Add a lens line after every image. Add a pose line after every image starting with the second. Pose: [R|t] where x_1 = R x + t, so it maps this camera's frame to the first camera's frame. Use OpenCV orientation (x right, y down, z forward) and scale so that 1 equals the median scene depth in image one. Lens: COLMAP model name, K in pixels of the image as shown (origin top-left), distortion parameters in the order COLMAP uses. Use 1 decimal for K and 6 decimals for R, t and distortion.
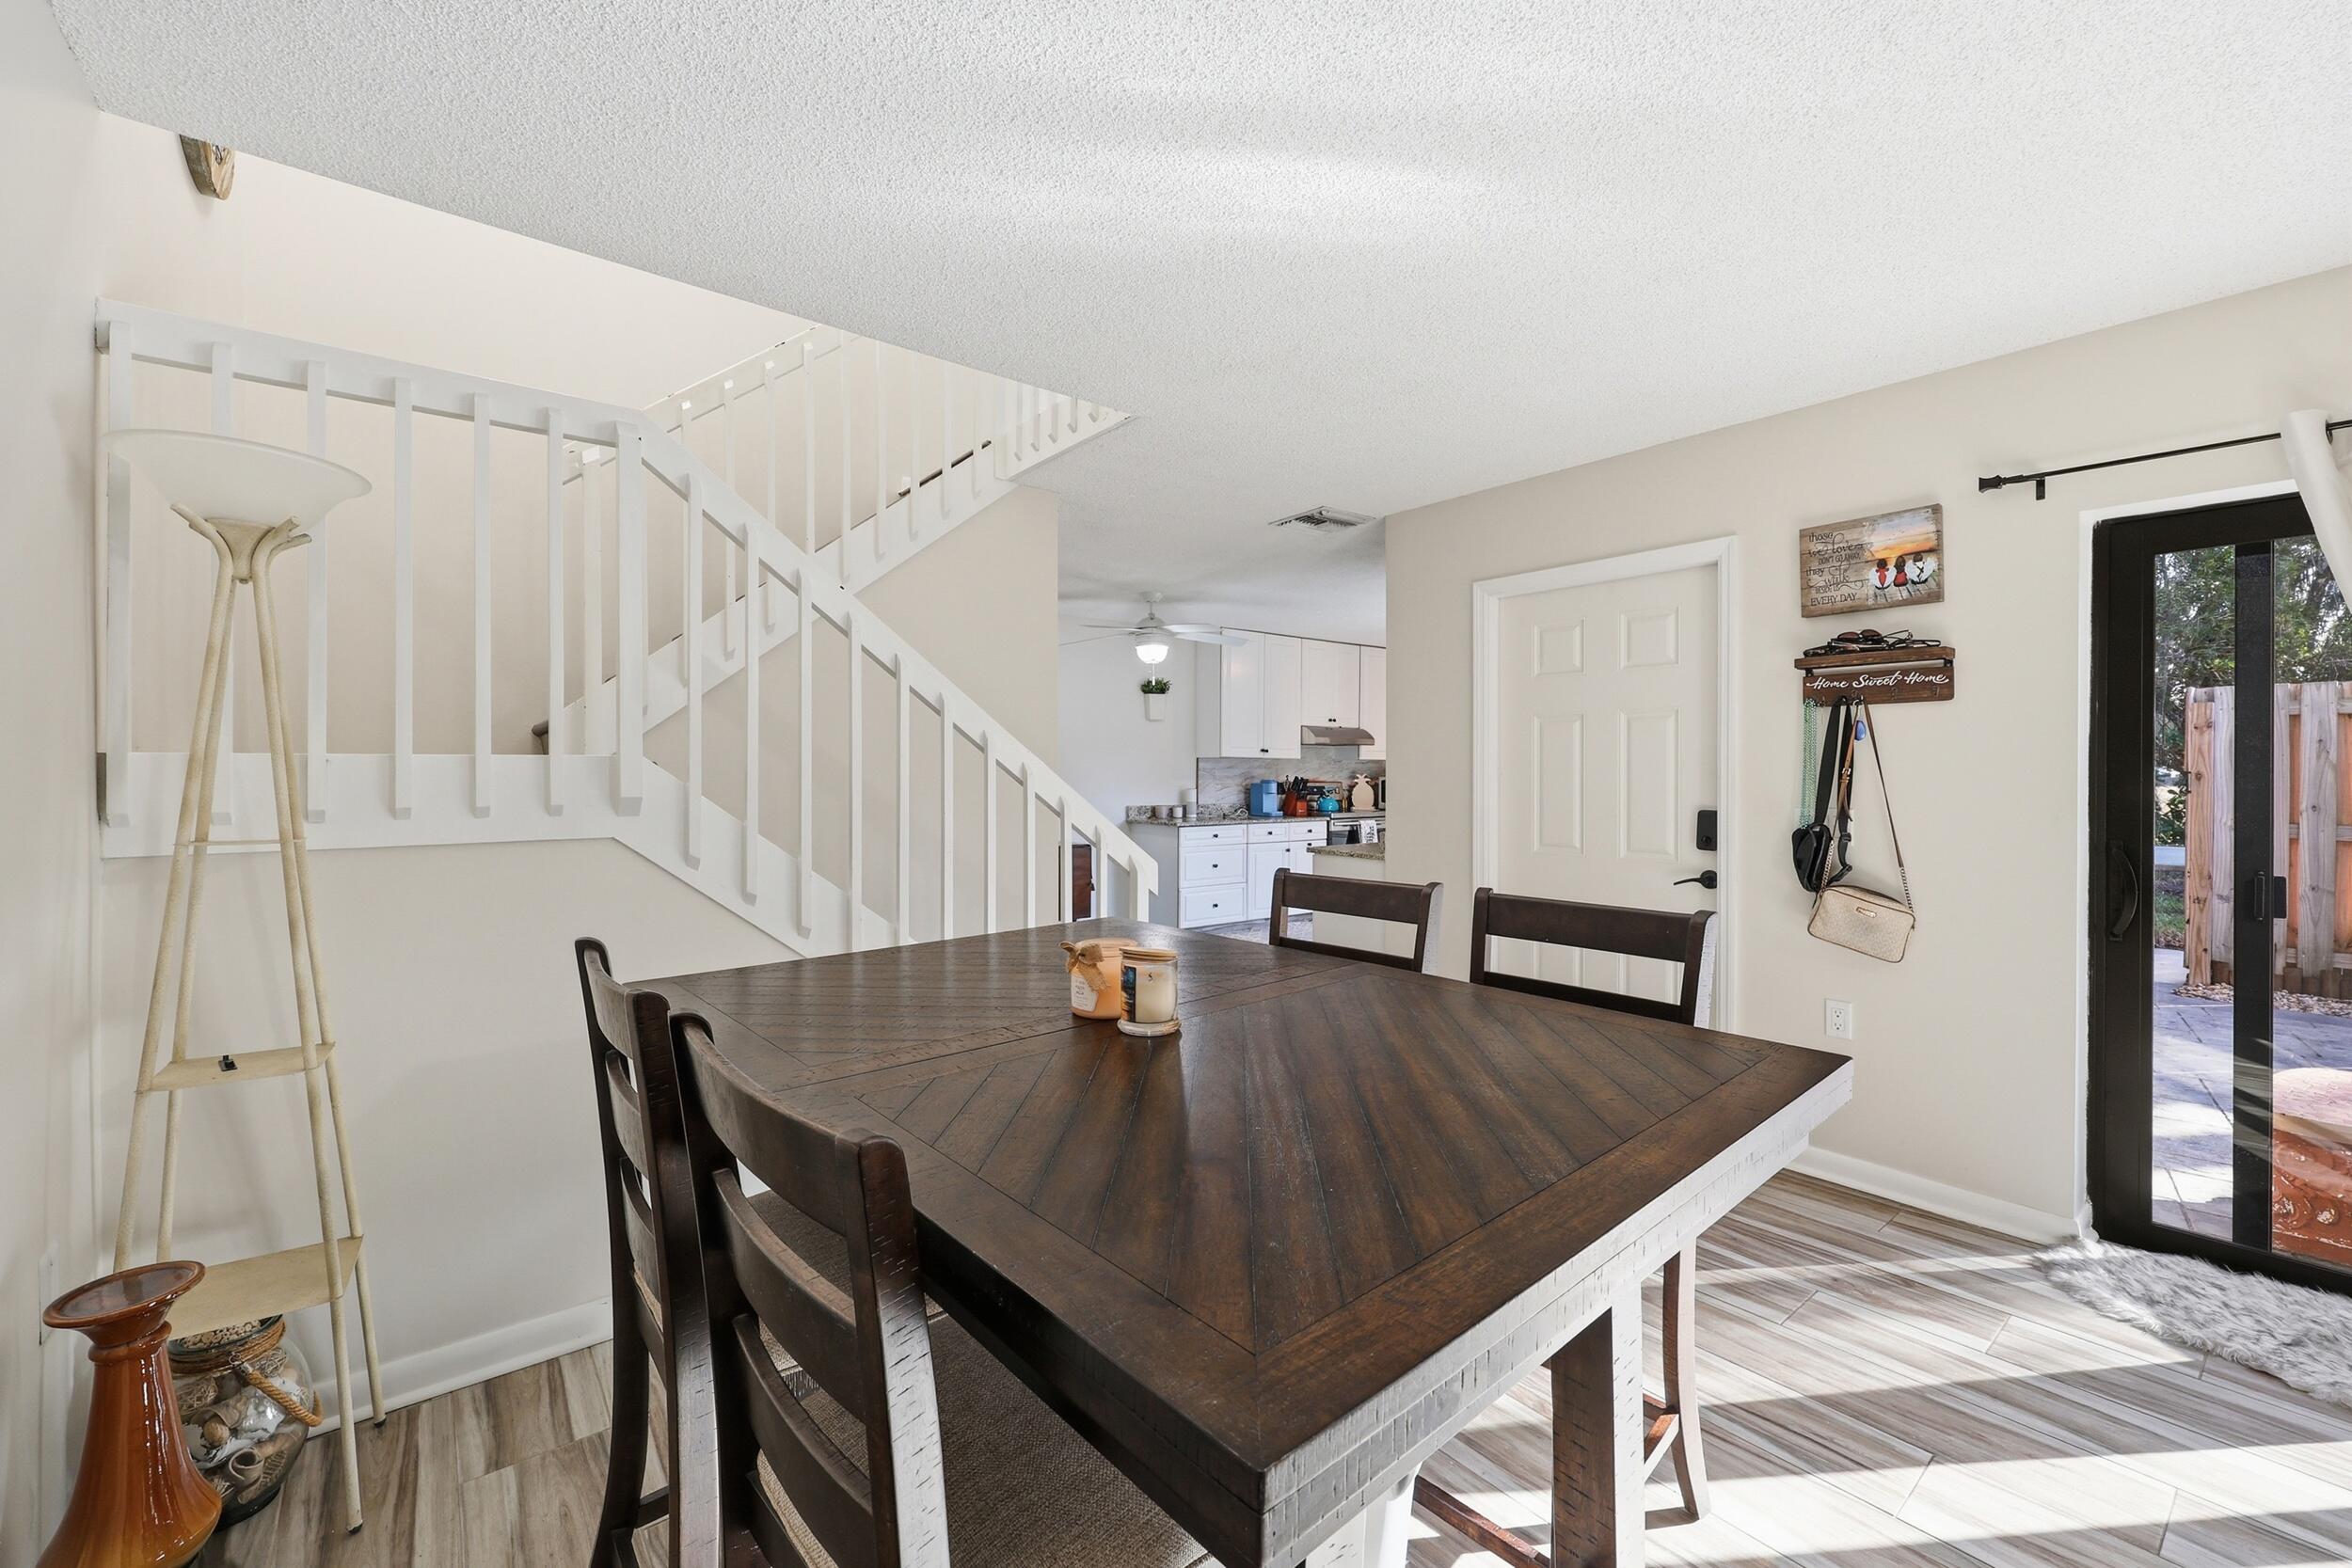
lens RADIAL K [[957.1, 0, 1179.0], [0, 957.1, 792.1], [0, 0, 1]] dist [0.001759, 0.000207]
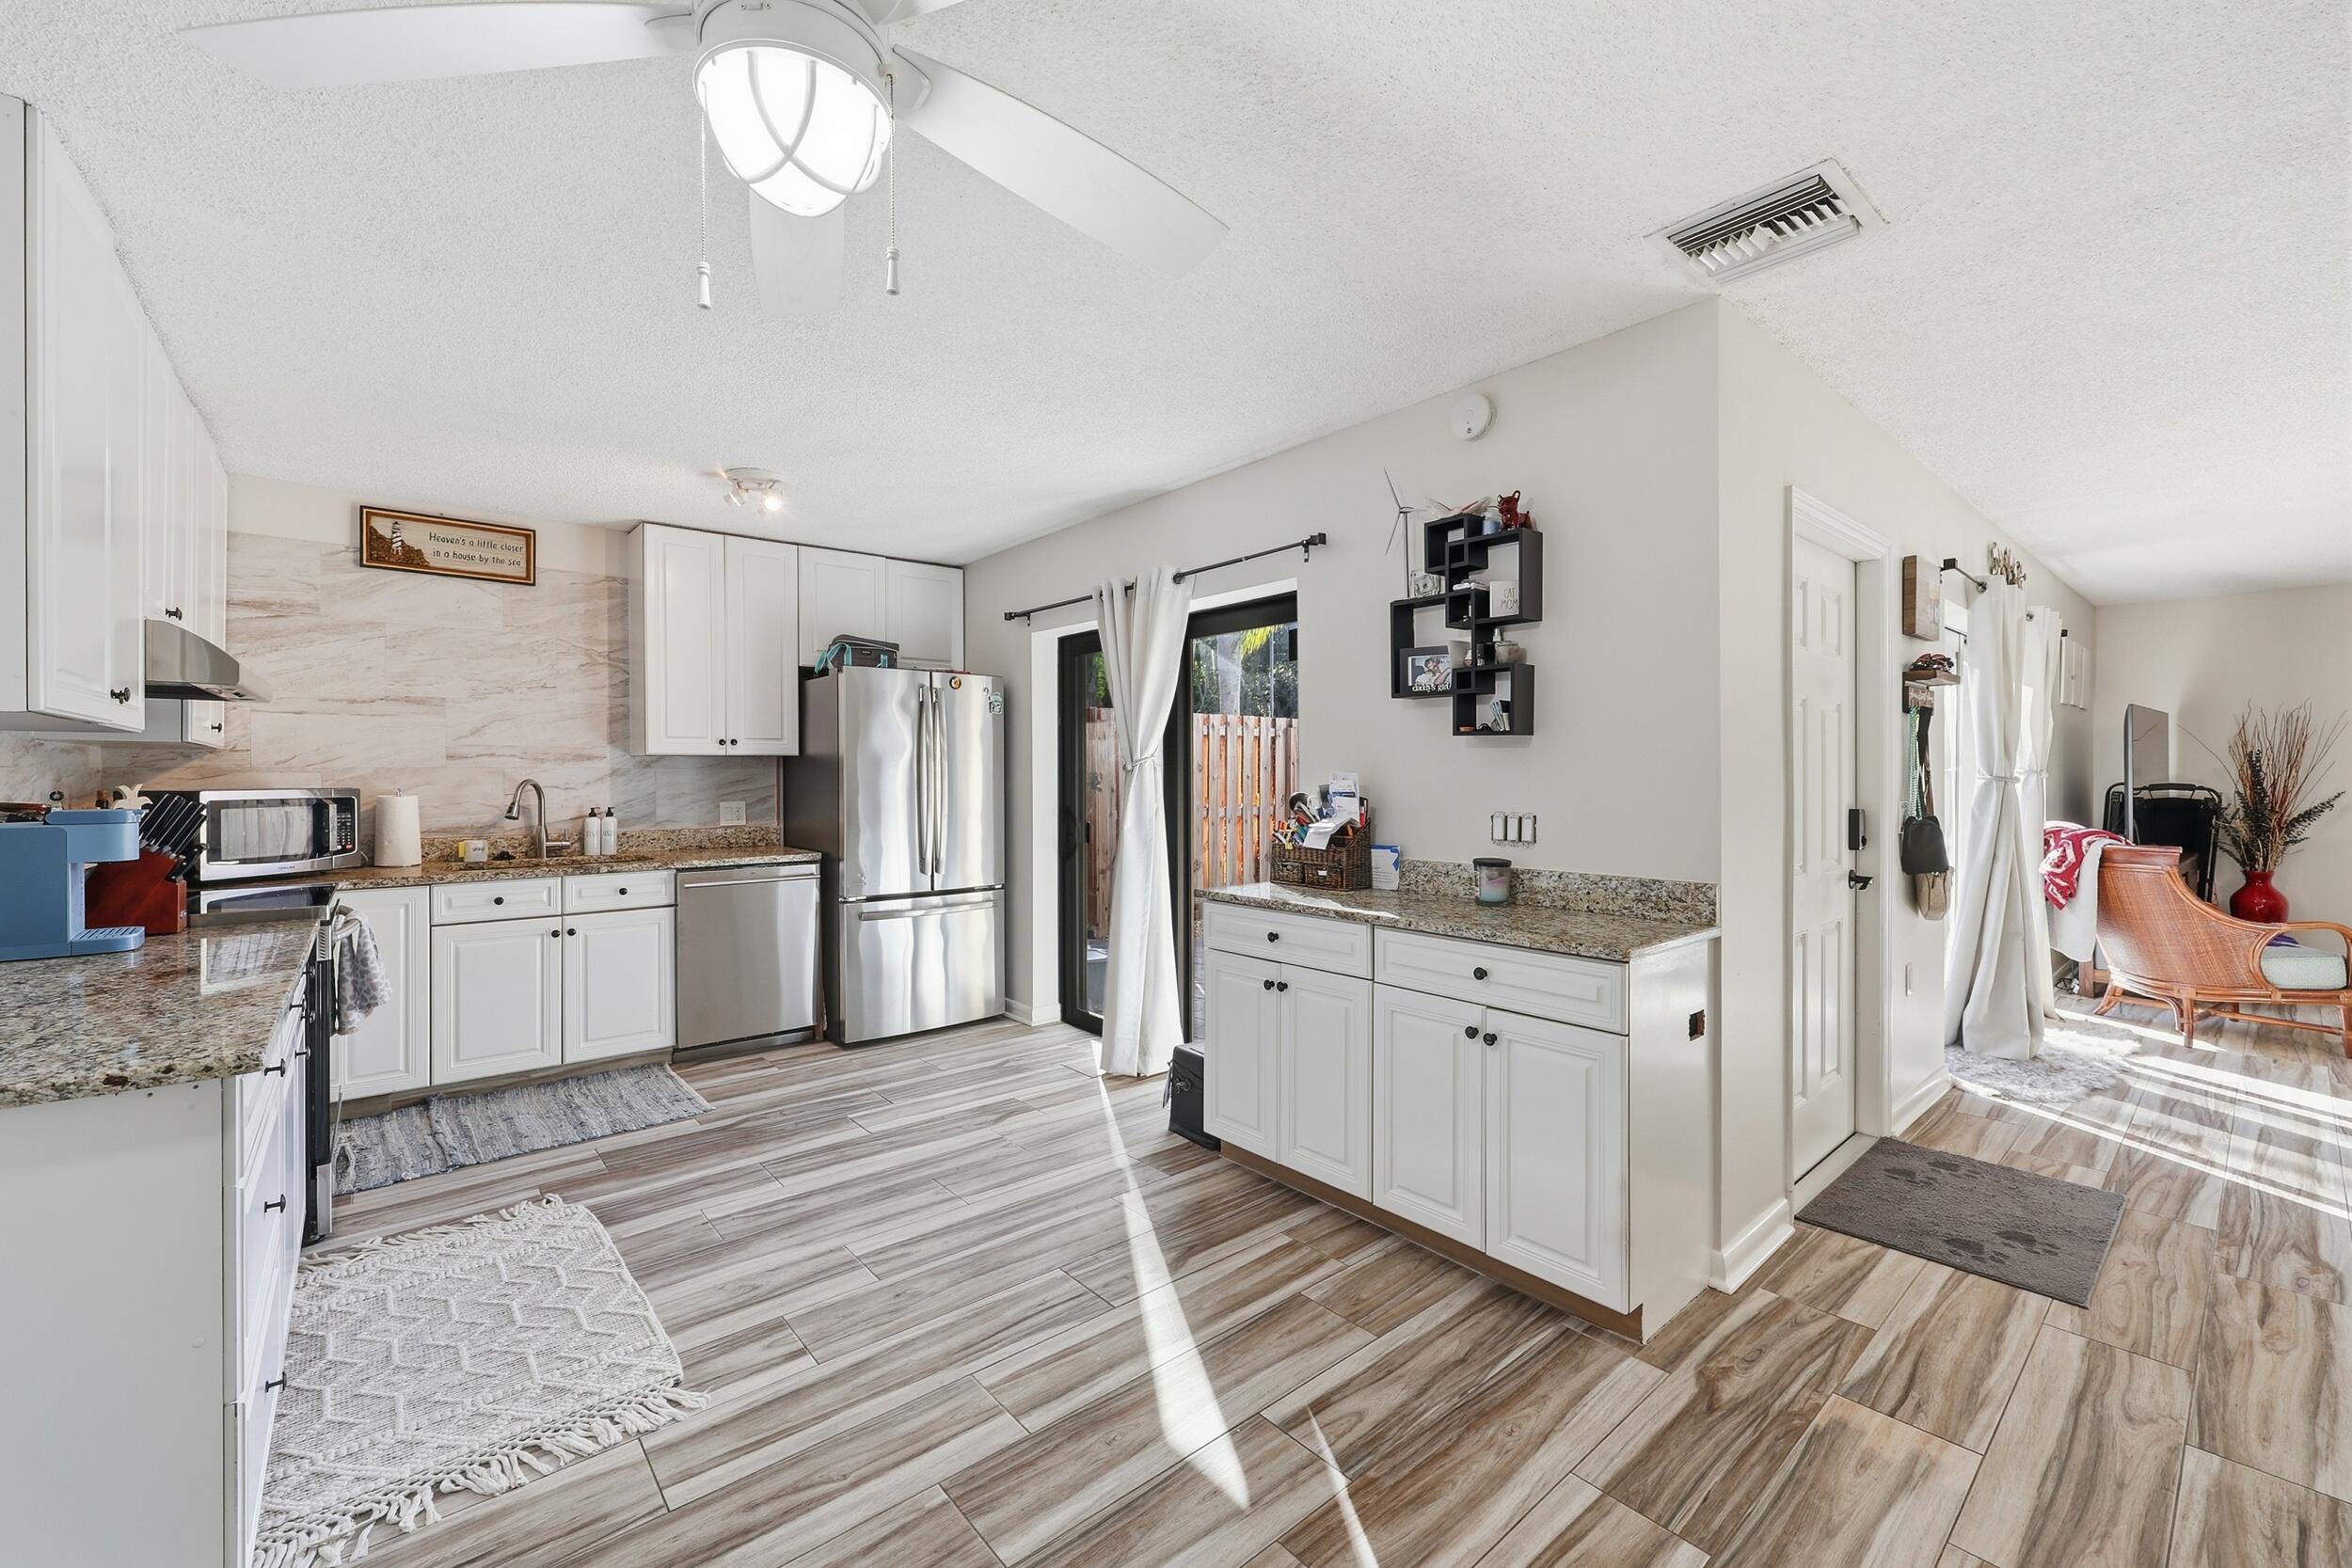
lens RADIAL K [[942.7, 0, 1181.3], [0, 942.7, 778.8], [0, 0, 1]] dist [-0.000262, 0.000233]
pose [[-0.029331, -0.007666, 0.999540, -0.166577], [0.025959, 0.999627, 0.008429, -0.016091], [-0.999233, 0.026194, -0.029121, 0.718857]]
